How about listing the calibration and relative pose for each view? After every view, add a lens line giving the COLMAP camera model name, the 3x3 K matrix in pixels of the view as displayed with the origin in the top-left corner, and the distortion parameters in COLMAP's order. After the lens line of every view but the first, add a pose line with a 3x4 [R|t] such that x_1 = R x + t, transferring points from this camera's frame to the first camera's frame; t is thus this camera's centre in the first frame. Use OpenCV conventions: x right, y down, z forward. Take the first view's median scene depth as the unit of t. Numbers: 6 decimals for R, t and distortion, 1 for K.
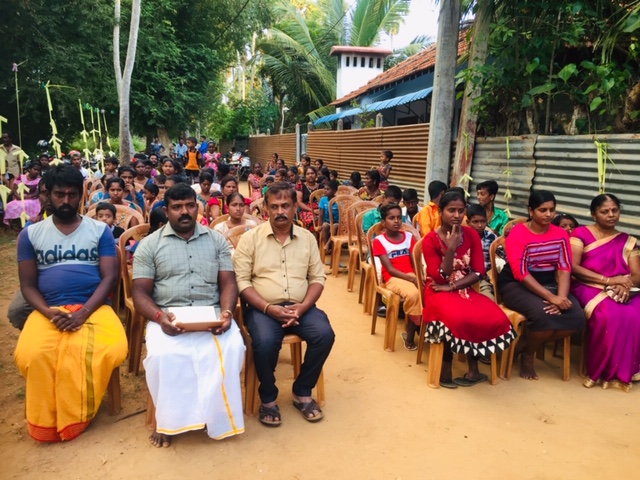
lens RADIAL K [[547.8, 0, 322.2], [0, 547.8, 238.1], [0, 0, 1]] dist [0.071452, -0.100725]
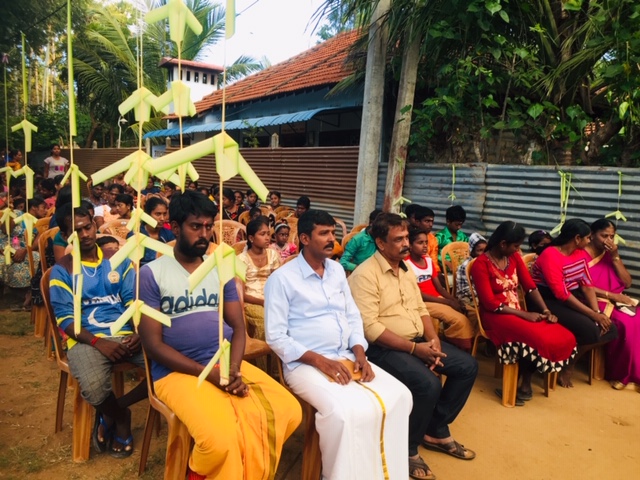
lens RADIAL K [[547.8, 0, 320.8], [0, 547.8, 239.2], [0, 0, 1]] dist [0.071452, -0.100725]
pose [[0.929198, -0.020969, 0.368986, -0.311684], [0.031636, 0.999237, -0.022883, -0.019217], [-0.368225, 0.032937, 0.929153, 0.097362]]
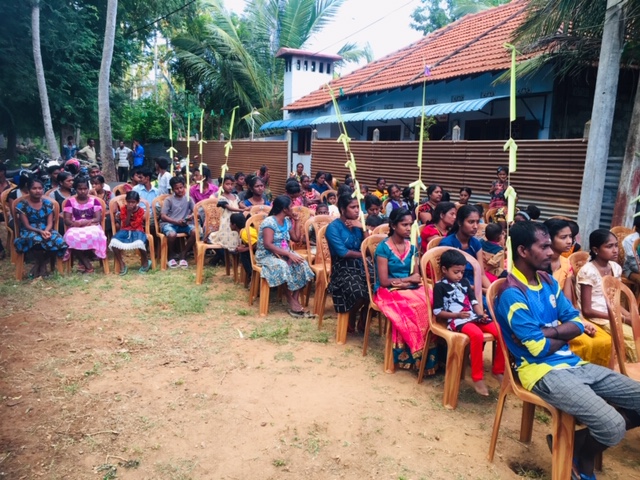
lens RADIAL K [[547.8, 0, 316.8], [0, 547.8, 244.0], [0, 0, 1]] dist [0.071452, -0.100725]
pose [[0.966172, -0.025517, 0.256631, -0.631867], [0.024039, 0.999671, 0.008894, -0.060109], [-0.256774, -0.002424, 0.966468, 0.230288]]
